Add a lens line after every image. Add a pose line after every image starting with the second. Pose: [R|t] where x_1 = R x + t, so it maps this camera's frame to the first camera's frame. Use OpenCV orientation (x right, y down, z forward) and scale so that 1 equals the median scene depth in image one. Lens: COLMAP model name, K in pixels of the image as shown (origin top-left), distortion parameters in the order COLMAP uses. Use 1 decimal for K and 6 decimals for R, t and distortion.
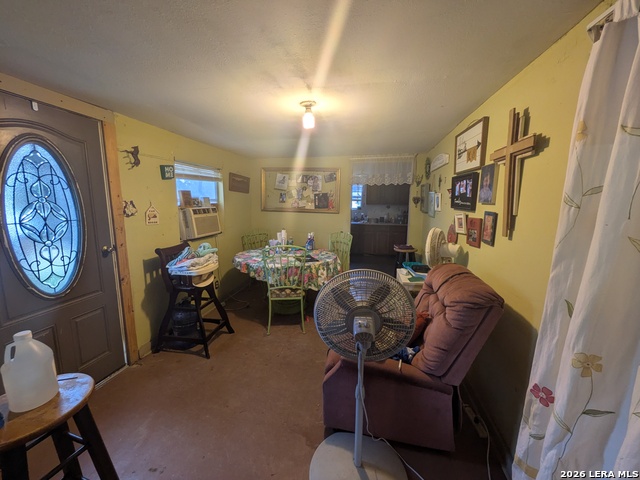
lens RADIAL K [[255.2, 0, 320.4], [0, 255.2, 237.9], [0, 0, 1]] dist [-0.007826, 0.000236]
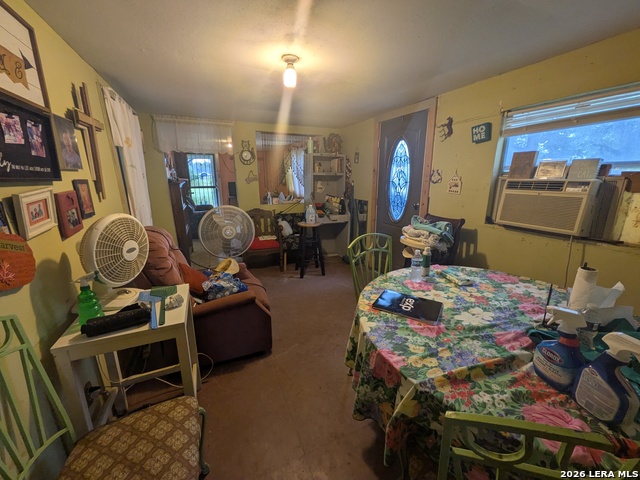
lens RADIAL K [[255.2, 0, 320.3], [0, 255.2, 239.7], [0, 0, 1]] dist [-0.007826, 0.000236]
pose [[-0.826450, 0.138676, -0.545664, 0.359504], [-0.081861, 0.929293, 0.360157, -0.208295], [0.557027, 0.342320, -0.756662, 1.578543]]
